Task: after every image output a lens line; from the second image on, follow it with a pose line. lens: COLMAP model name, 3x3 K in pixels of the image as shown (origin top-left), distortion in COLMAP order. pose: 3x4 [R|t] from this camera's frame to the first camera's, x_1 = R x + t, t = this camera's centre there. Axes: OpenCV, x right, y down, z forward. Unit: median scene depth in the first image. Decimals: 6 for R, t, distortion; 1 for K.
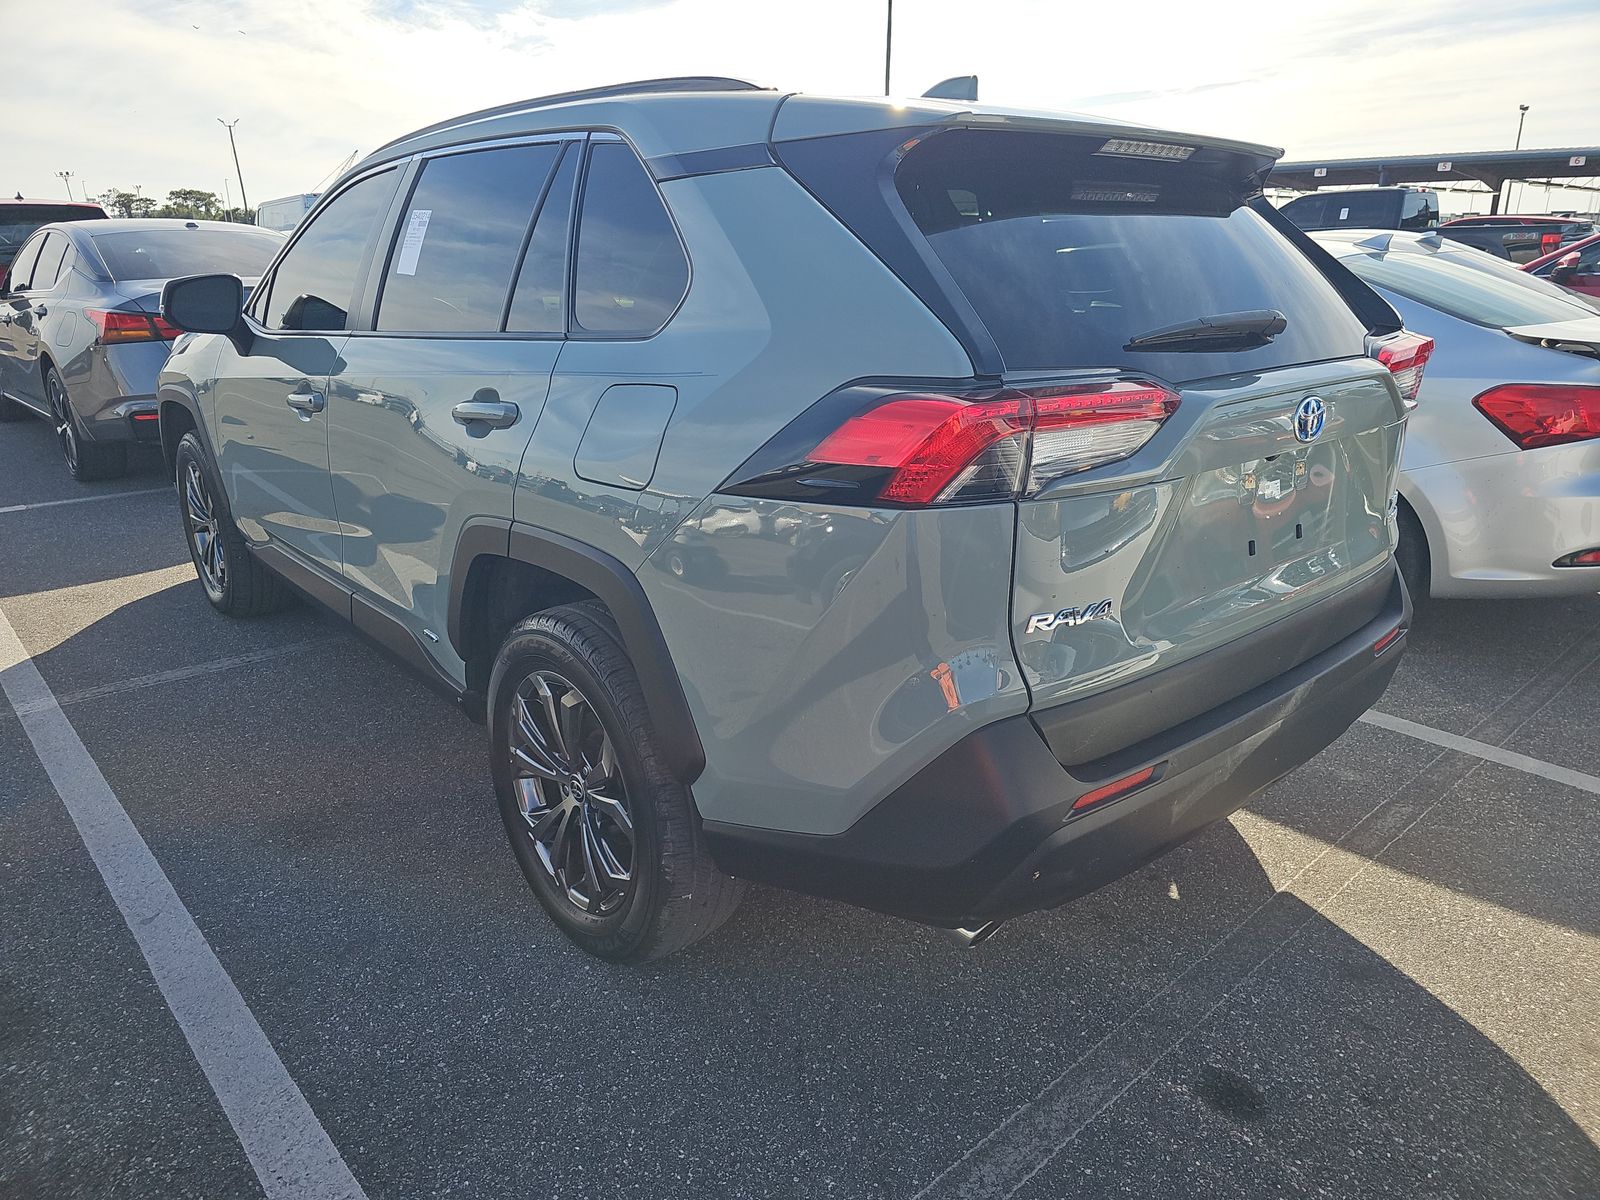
lens RADIAL K [[1074.9, 0, 795.1], [0, 1074.9, 629.0], [0, 0, 1]] dist [0.037658, -0.035897]
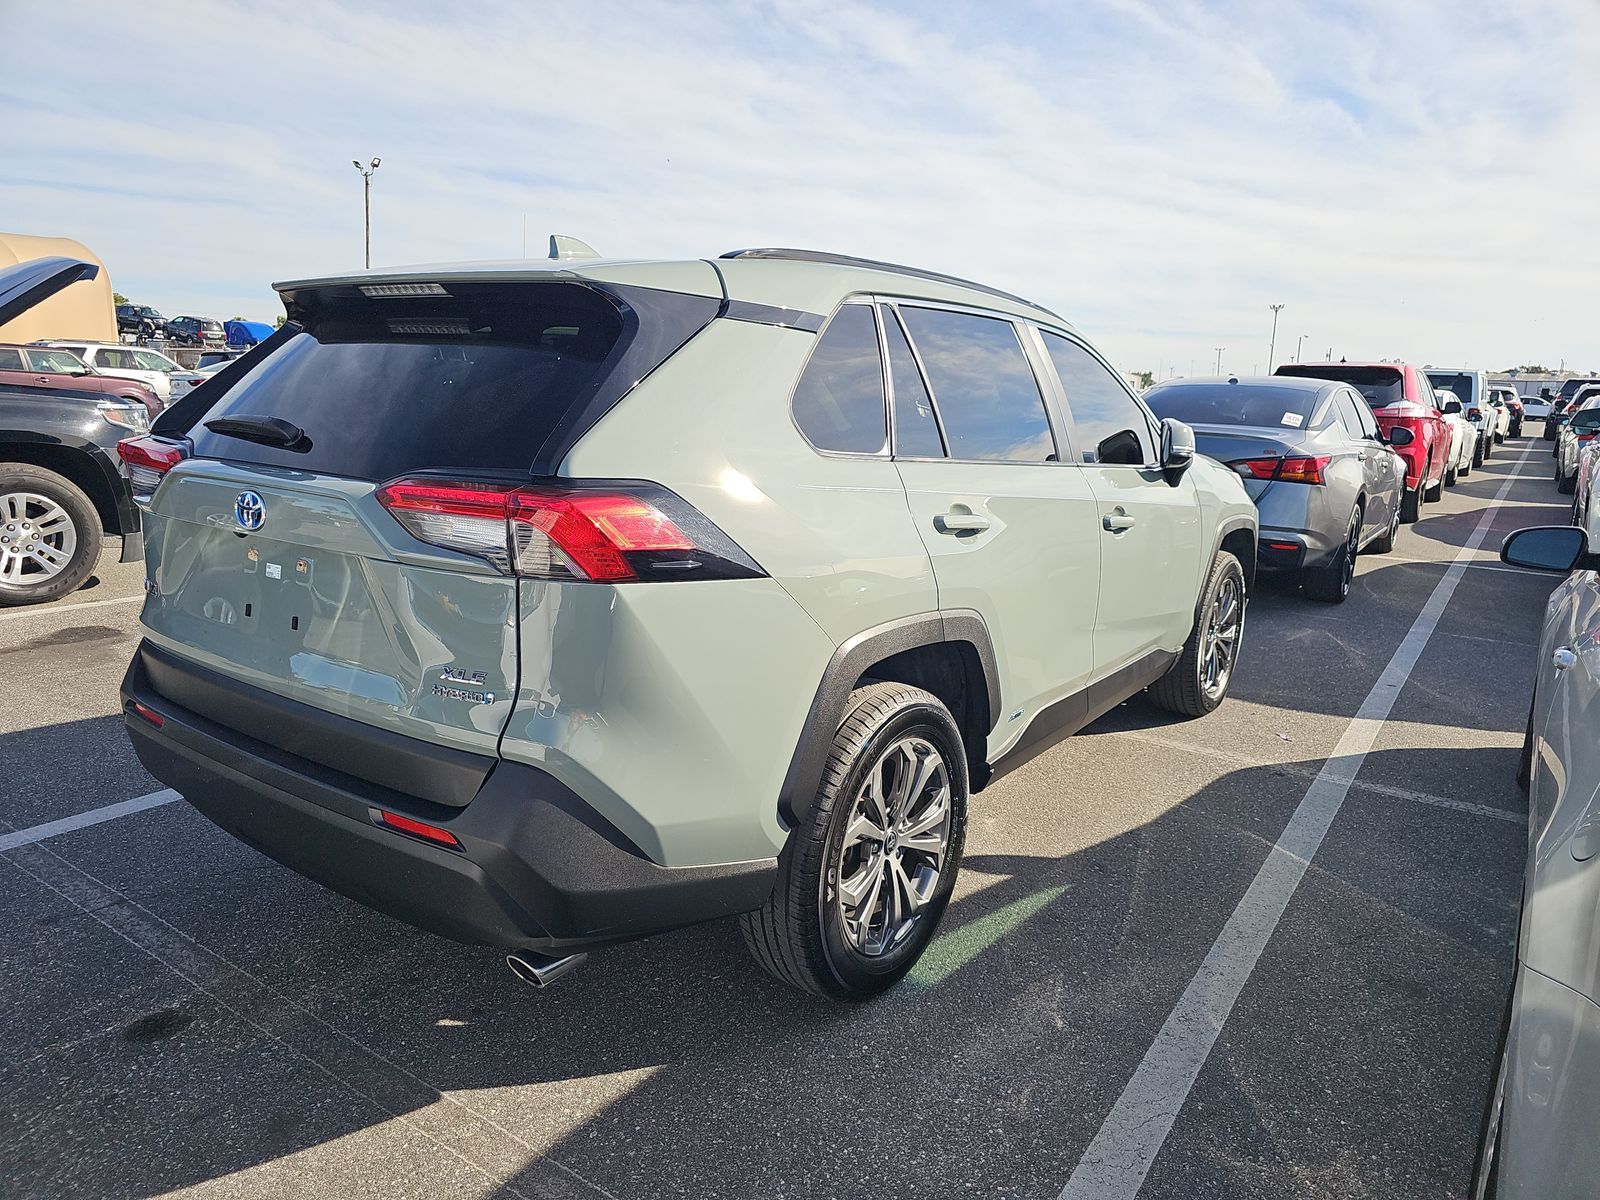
lens RADIAL K [[1074.9, 0, 795.1], [0, 1074.9, 629.0], [0, 0, 1]] dist [0.037658, -0.035897]
pose [[0.213540, 0.228537, -0.949827, 1.400643], [-0.361724, 0.921648, 0.140434, -0.363616], [0.907500, 0.313587, 0.279476, 1.010469]]
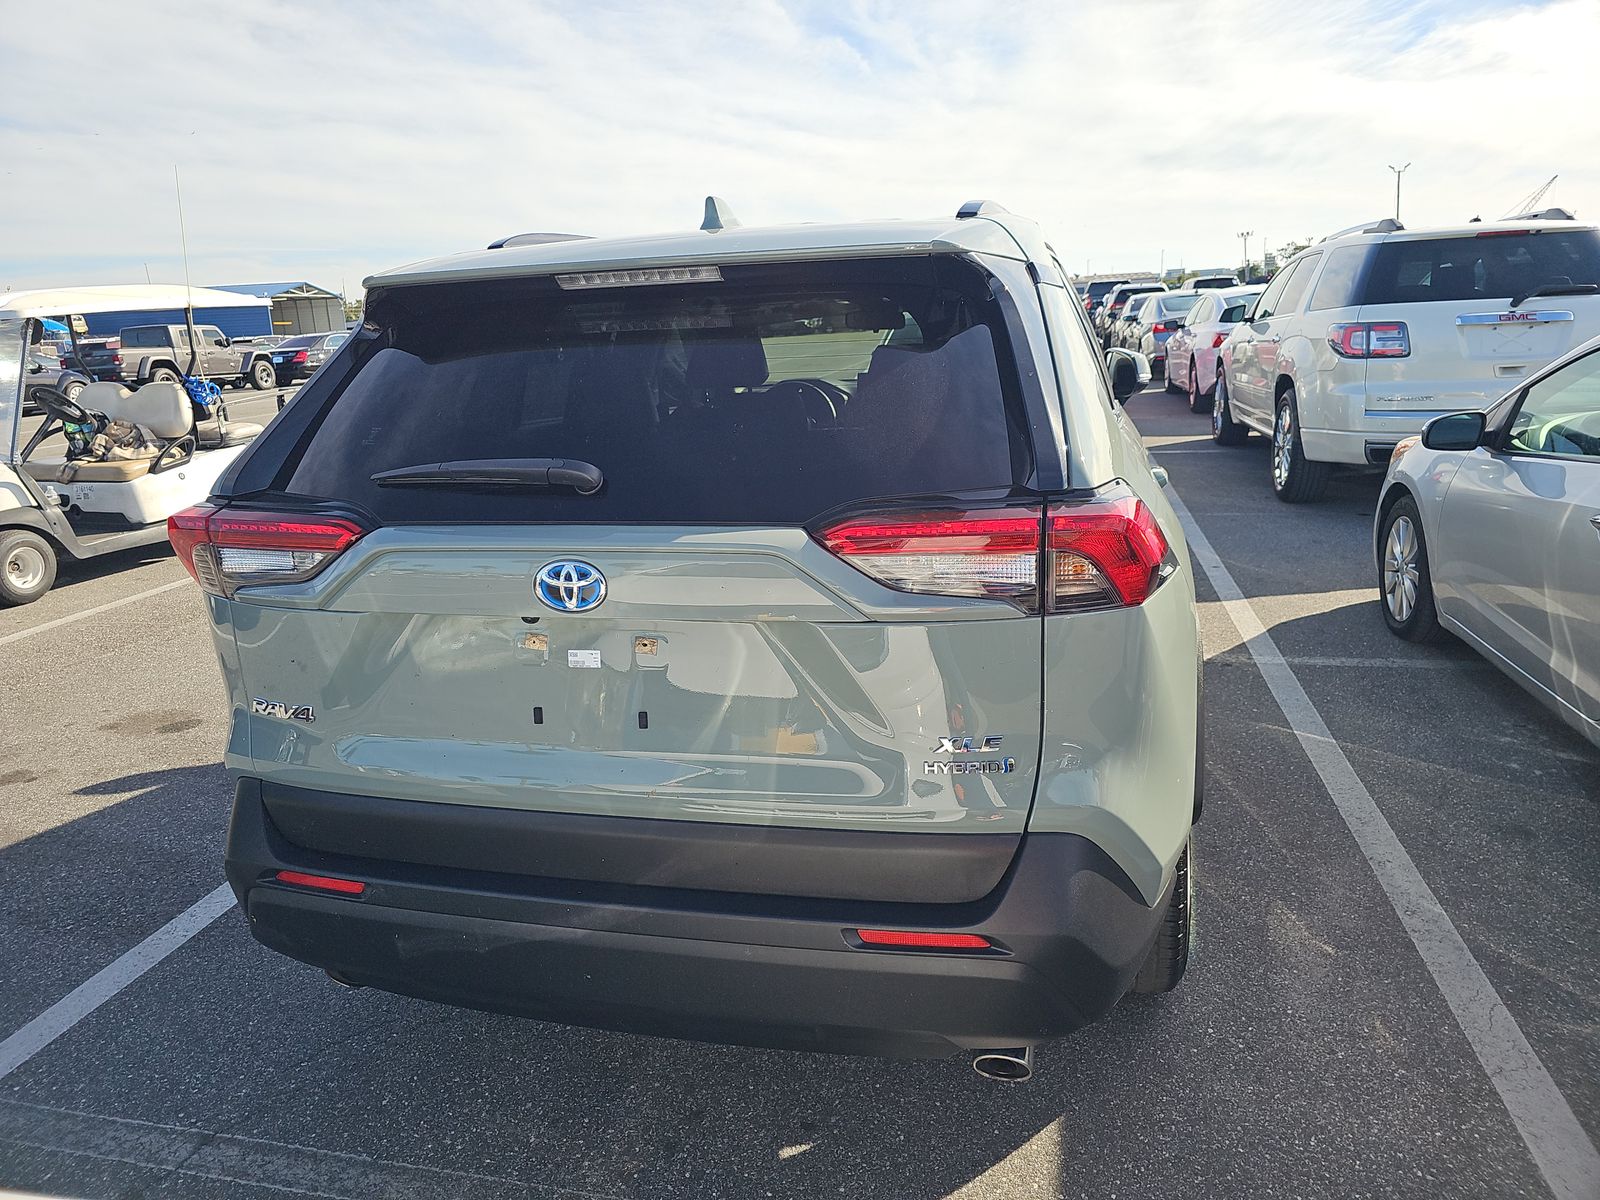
lens RADIAL K [[1078.0, 0, 800.0], [0, 1078.0, 600.0], [0, 0, 1]] dist [0.037202, -0.038145]
pose [[0.554671, 0.183308, -0.811627, 1.046057], [-0.233070, 0.970611, 0.059933, -0.227082], [0.798760, 0.155923, 0.581094, 0.530625]]
